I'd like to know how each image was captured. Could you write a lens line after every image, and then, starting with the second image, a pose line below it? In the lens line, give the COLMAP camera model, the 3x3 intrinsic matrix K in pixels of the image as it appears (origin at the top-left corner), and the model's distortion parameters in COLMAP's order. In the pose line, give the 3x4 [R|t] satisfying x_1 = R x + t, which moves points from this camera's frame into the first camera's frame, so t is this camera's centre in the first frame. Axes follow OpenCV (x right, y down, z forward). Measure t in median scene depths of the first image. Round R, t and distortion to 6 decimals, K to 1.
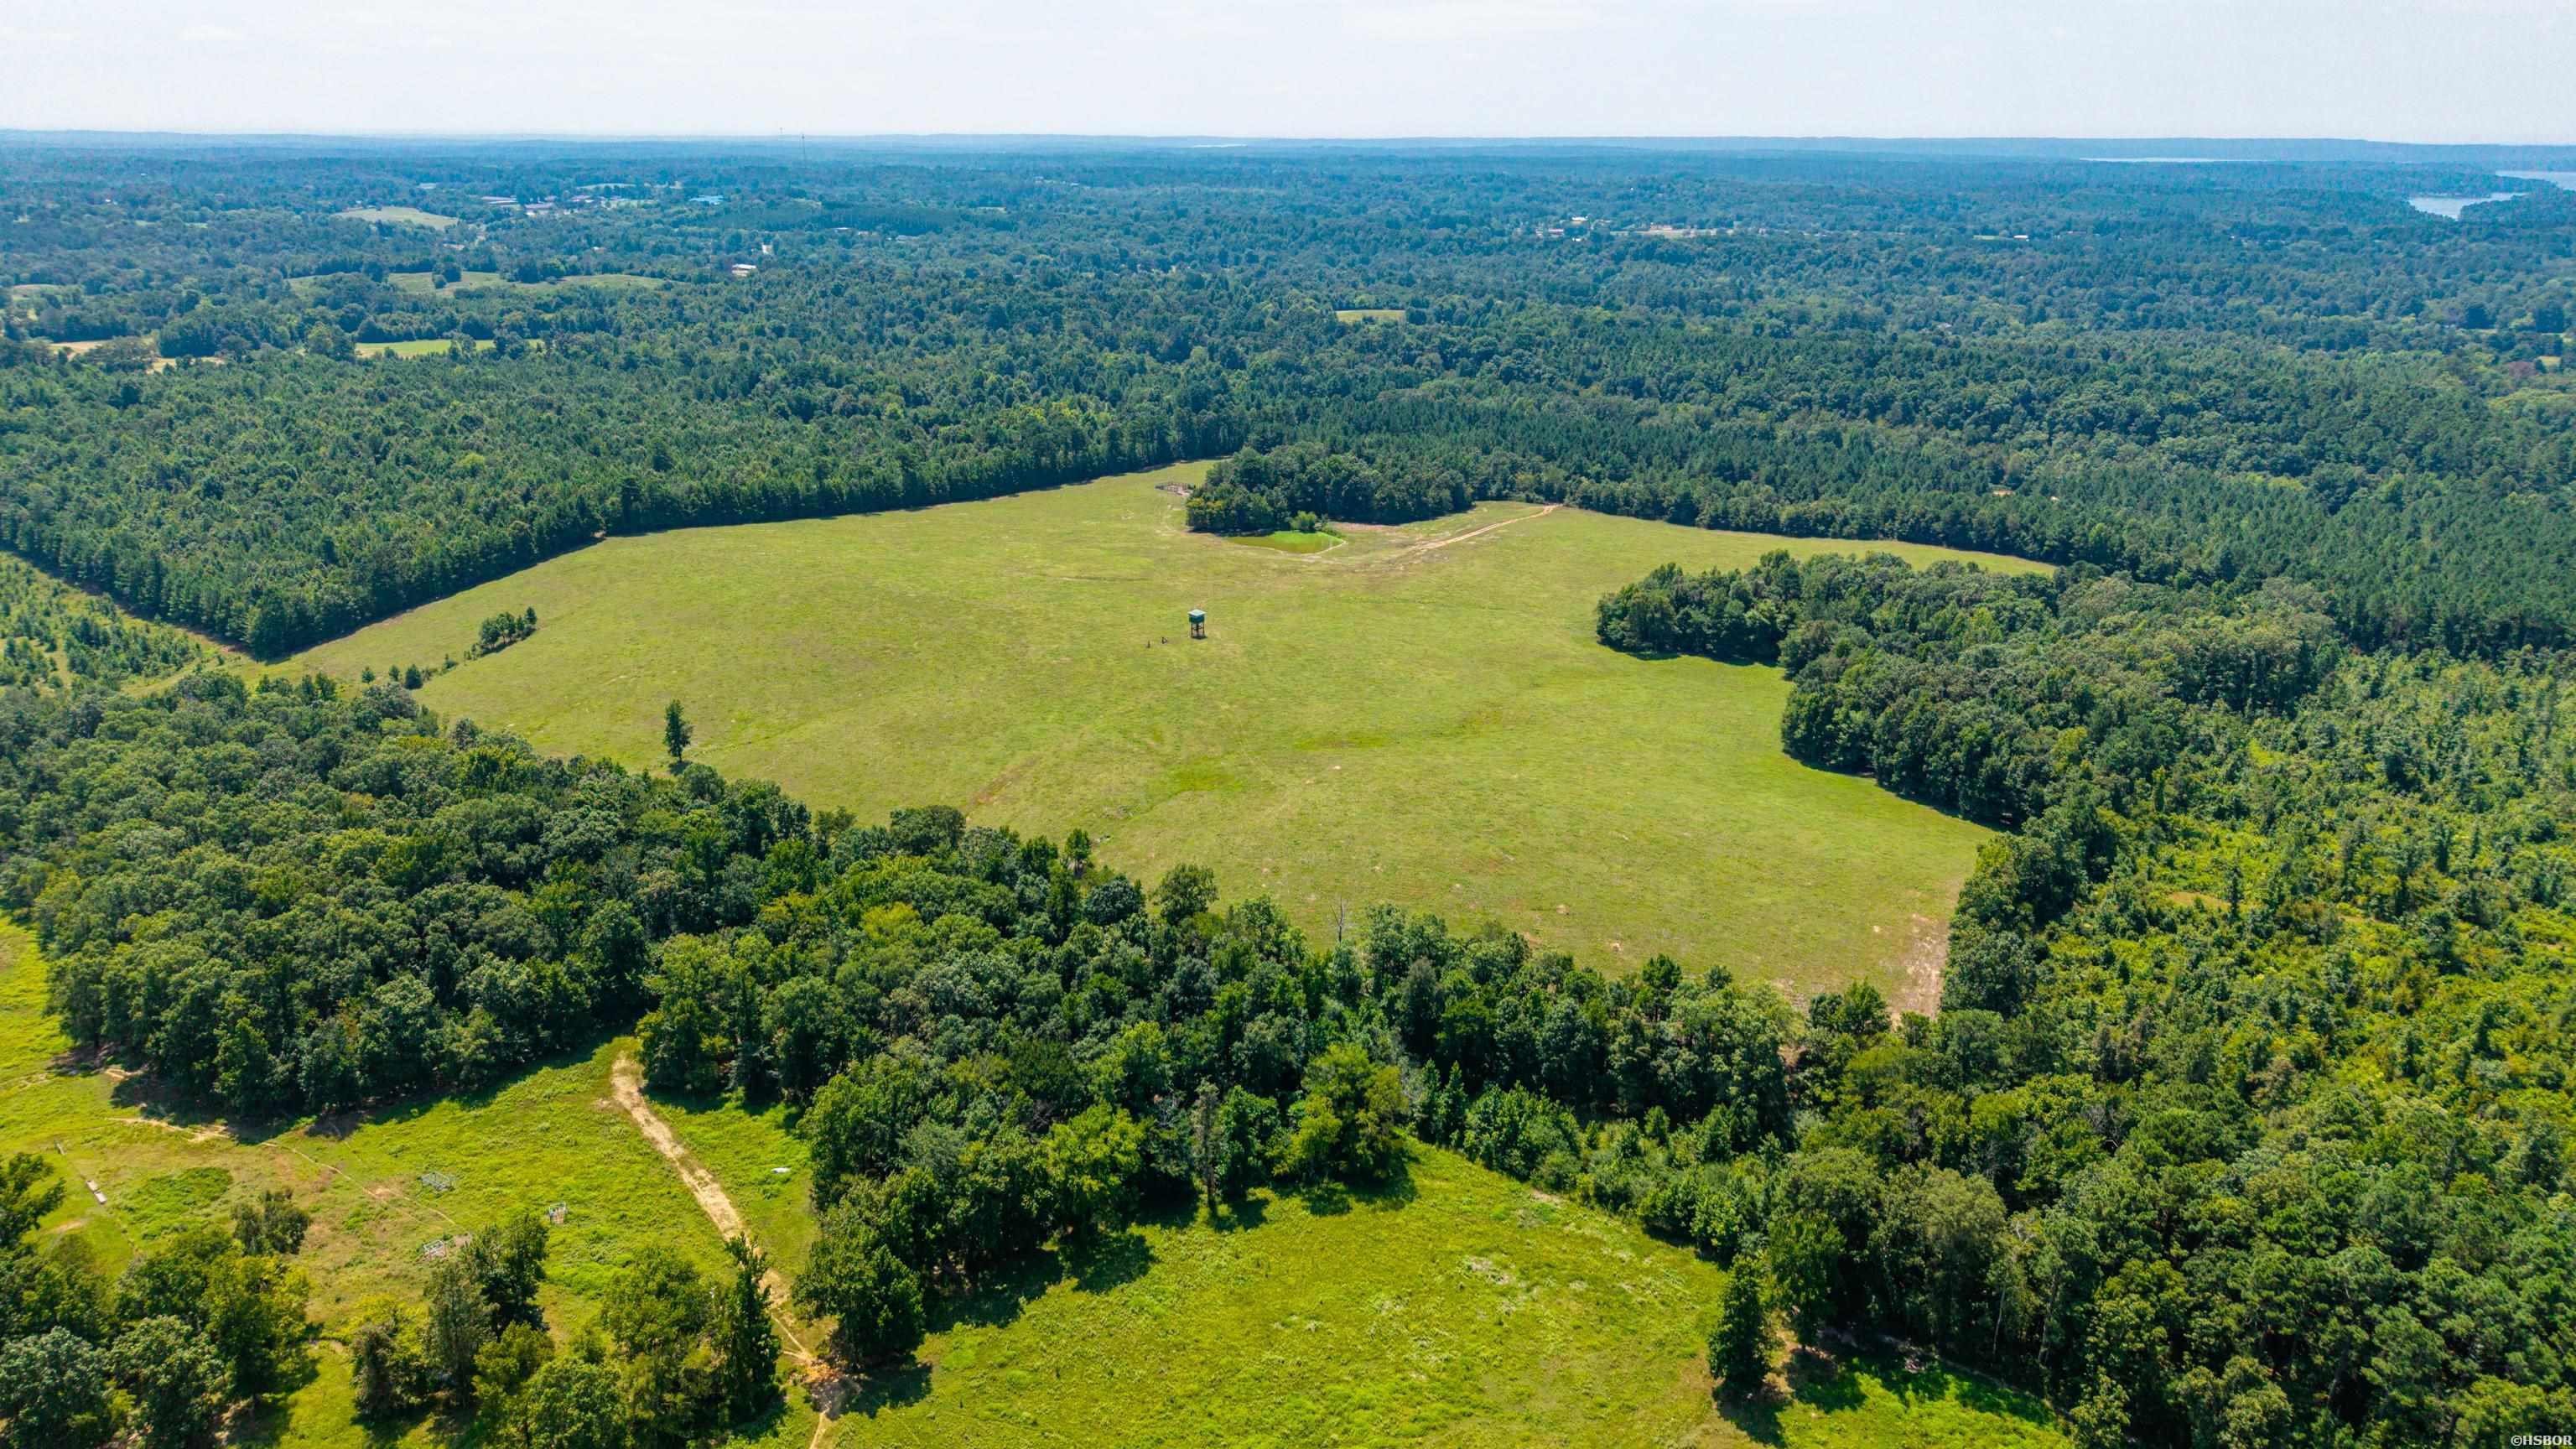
lens RADIAL K [[1604.8, 0, 1342.3], [0, 1604.8, 721.4], [0, 0, 1]] dist [-0.056180, 0.029060]
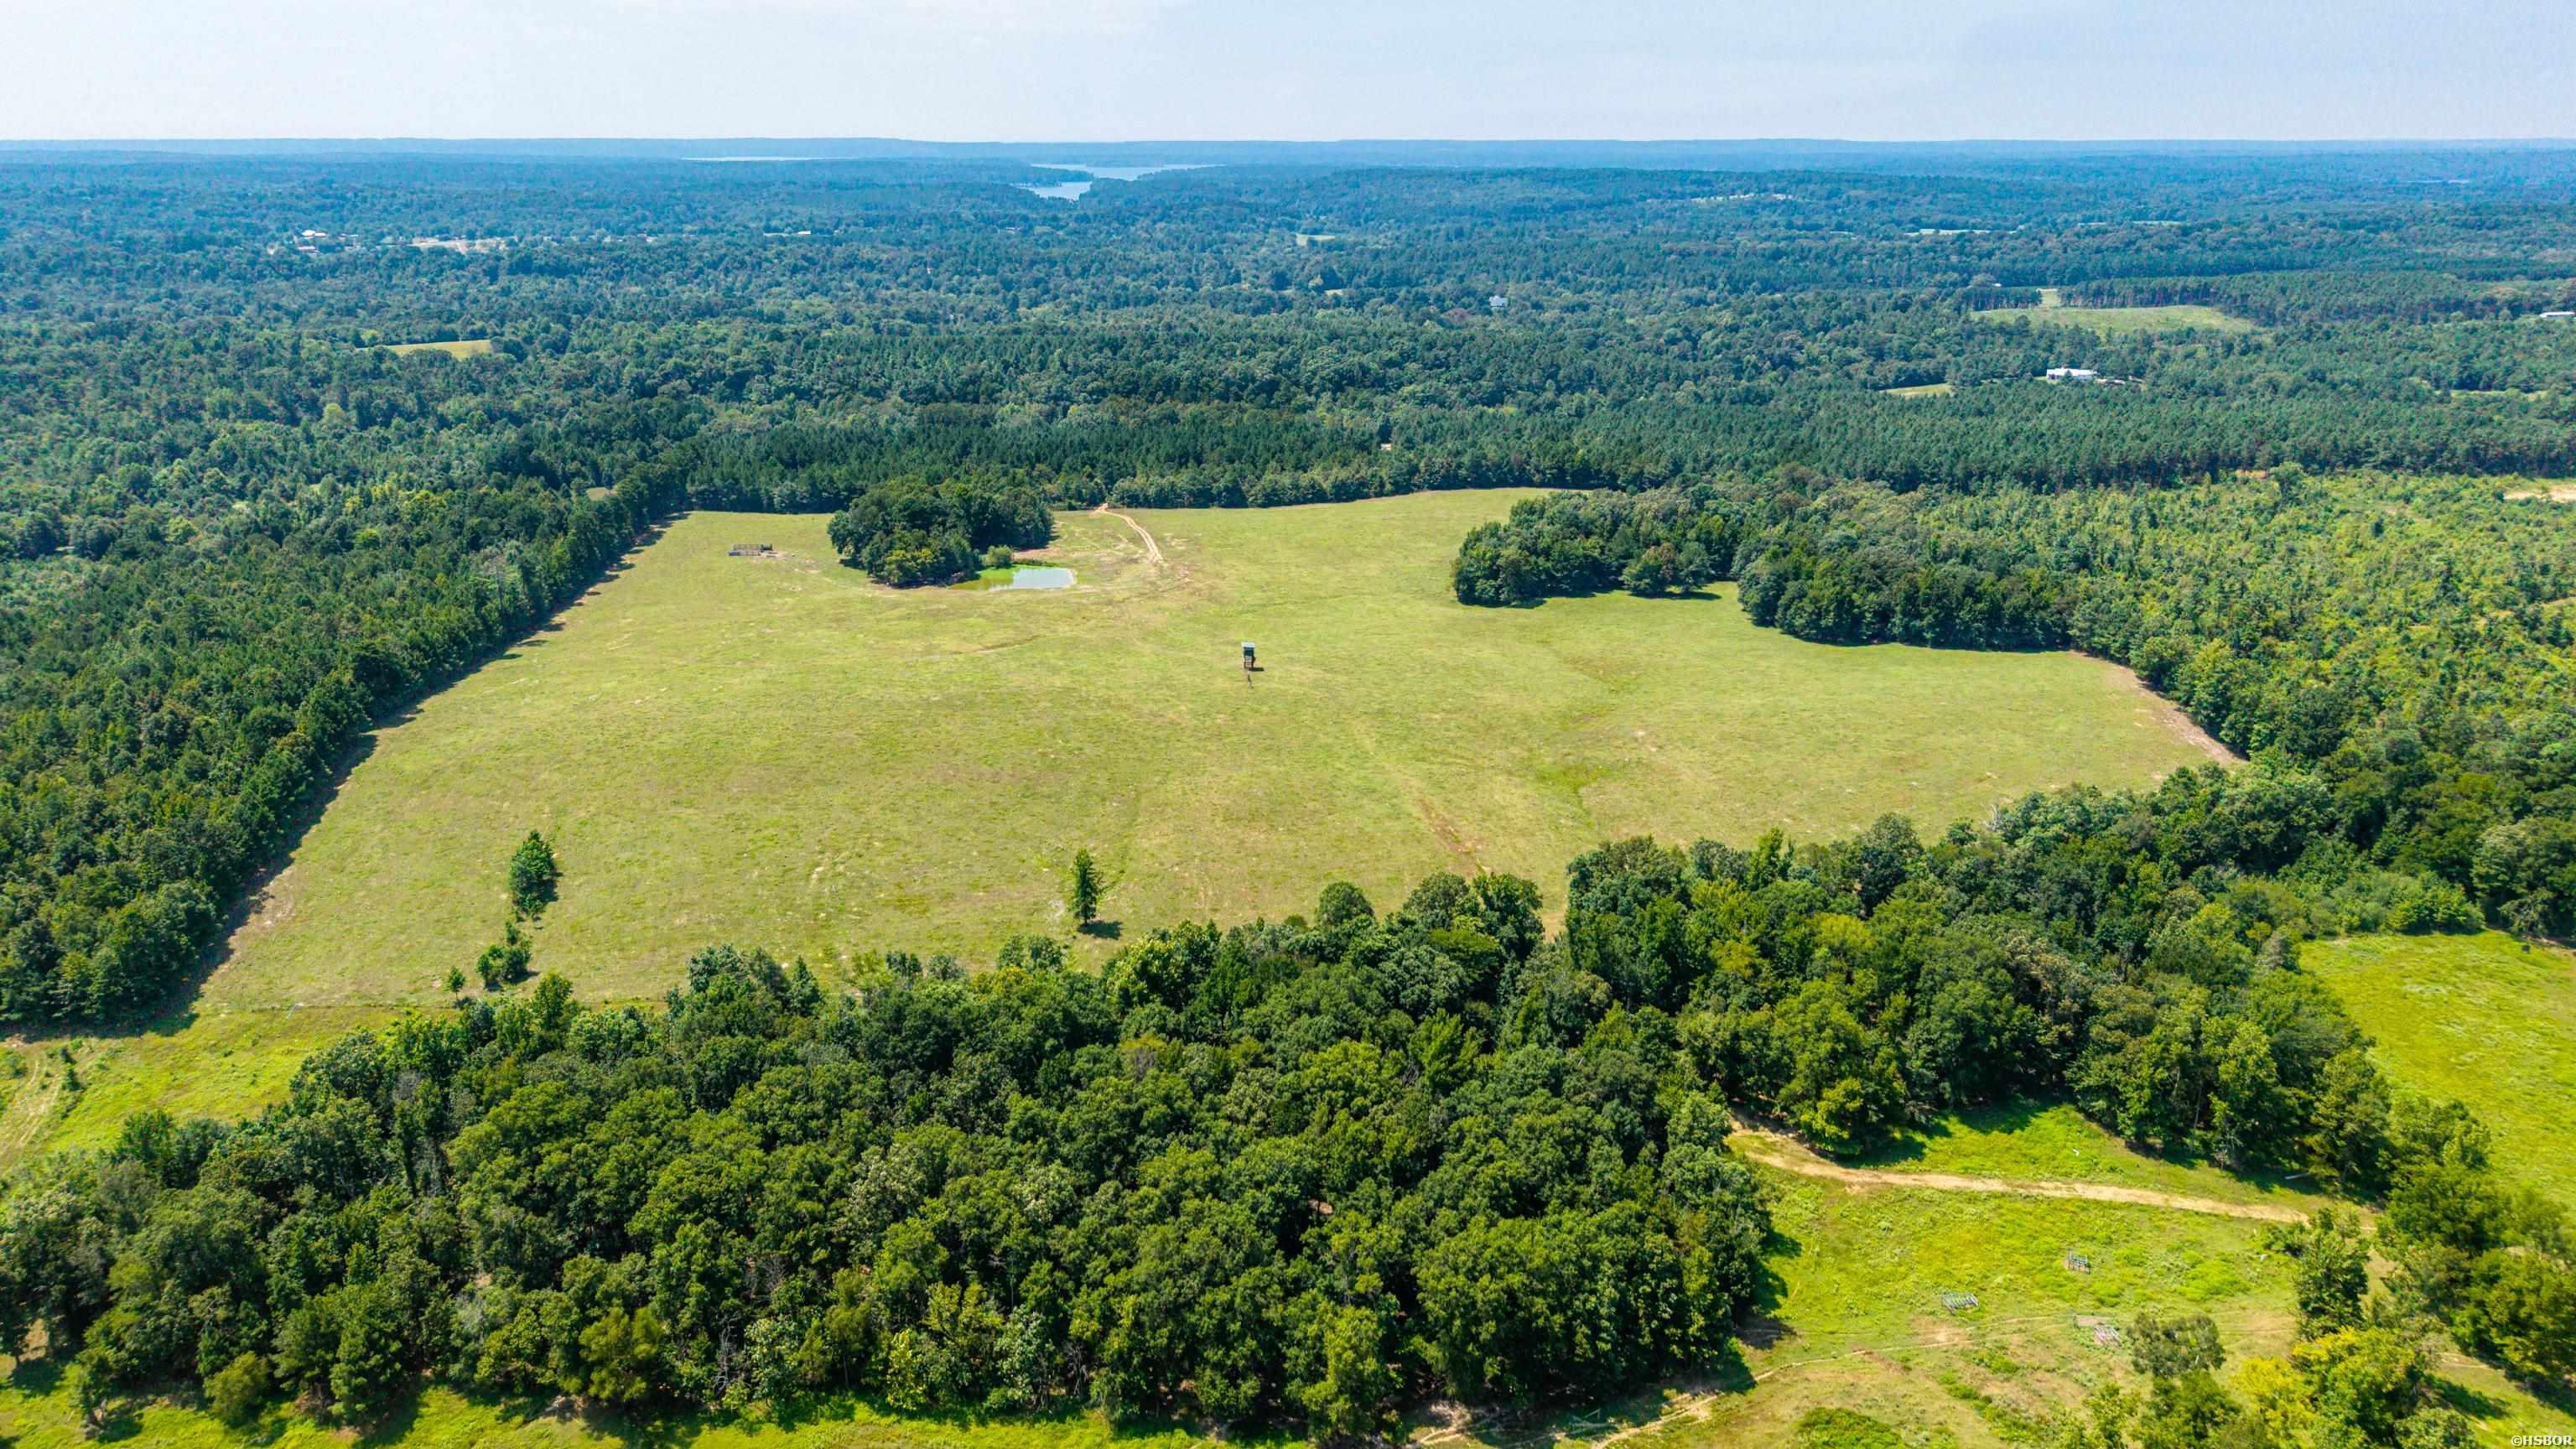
lens RADIAL K [[1604.8, 0, 1342.3], [0, 1604.8, 721.4], [0, 0, 1]] dist [-0.056180, 0.029060]
pose [[0.726564, -0.228080, 0.648139, -0.617820], [0.227861, 0.969899, 0.085875, -0.084527], [-0.648216, 0.085292, 0.756665, 0.240521]]
